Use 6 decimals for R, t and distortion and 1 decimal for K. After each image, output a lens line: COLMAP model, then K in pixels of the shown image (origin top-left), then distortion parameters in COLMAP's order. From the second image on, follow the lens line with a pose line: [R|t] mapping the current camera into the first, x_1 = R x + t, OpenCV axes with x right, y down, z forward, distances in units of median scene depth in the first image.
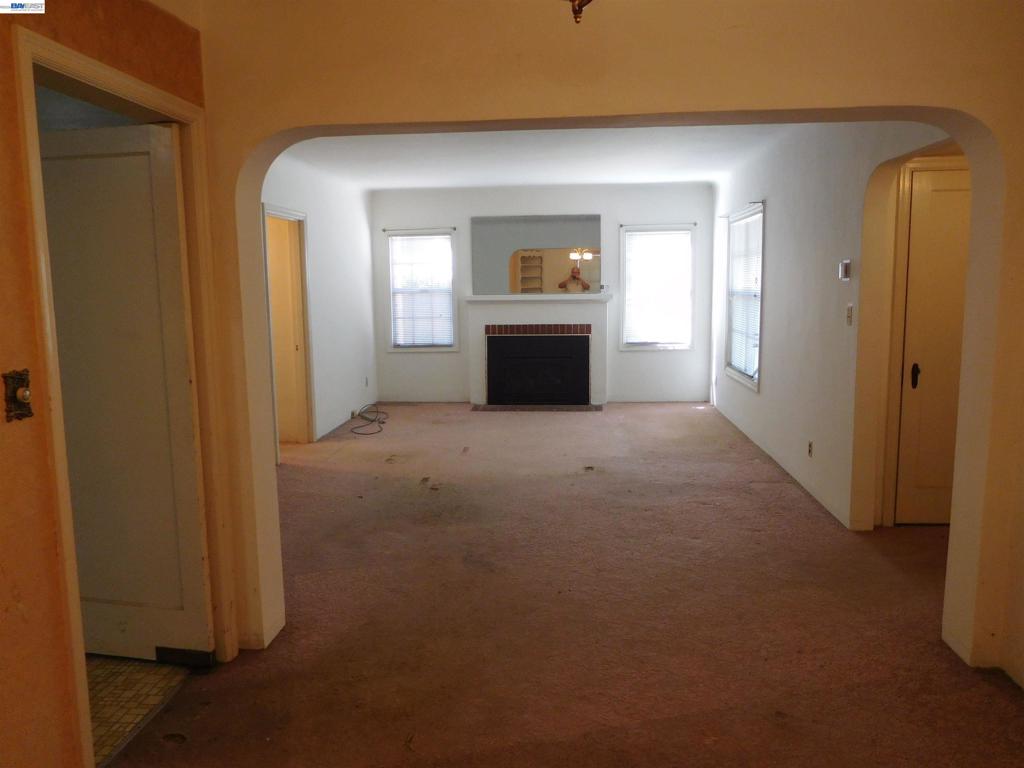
lens RADIAL K [[777.6, 0, 512.0], [0, 777.6, 384.0], [0, 0, 1]] dist [-0.032565, 0.031139]
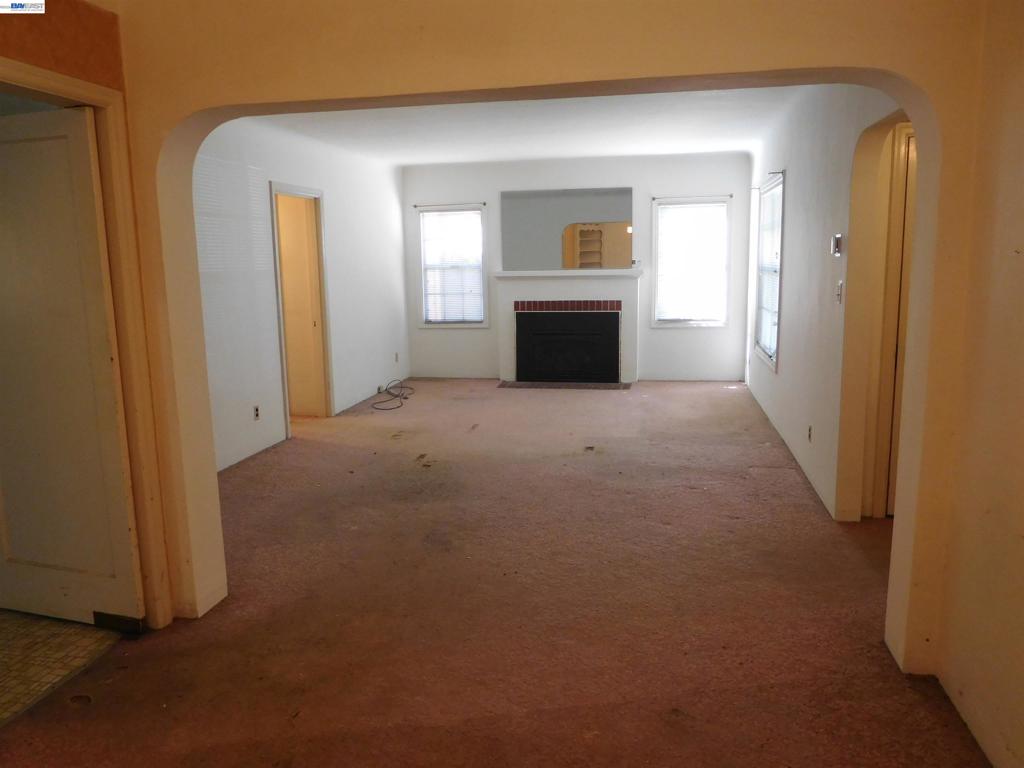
lens RADIAL K [[777.6, 0, 512.0], [0, 777.6, 384.0], [0, 0, 1]] dist [-0.032565, 0.031139]
pose [[0.993849, 0.012702, -0.110009, 0.100886], [-0.009111, 0.999411, 0.033080, -0.004029], [0.110364, -0.031874, 0.993380, 0.014358]]
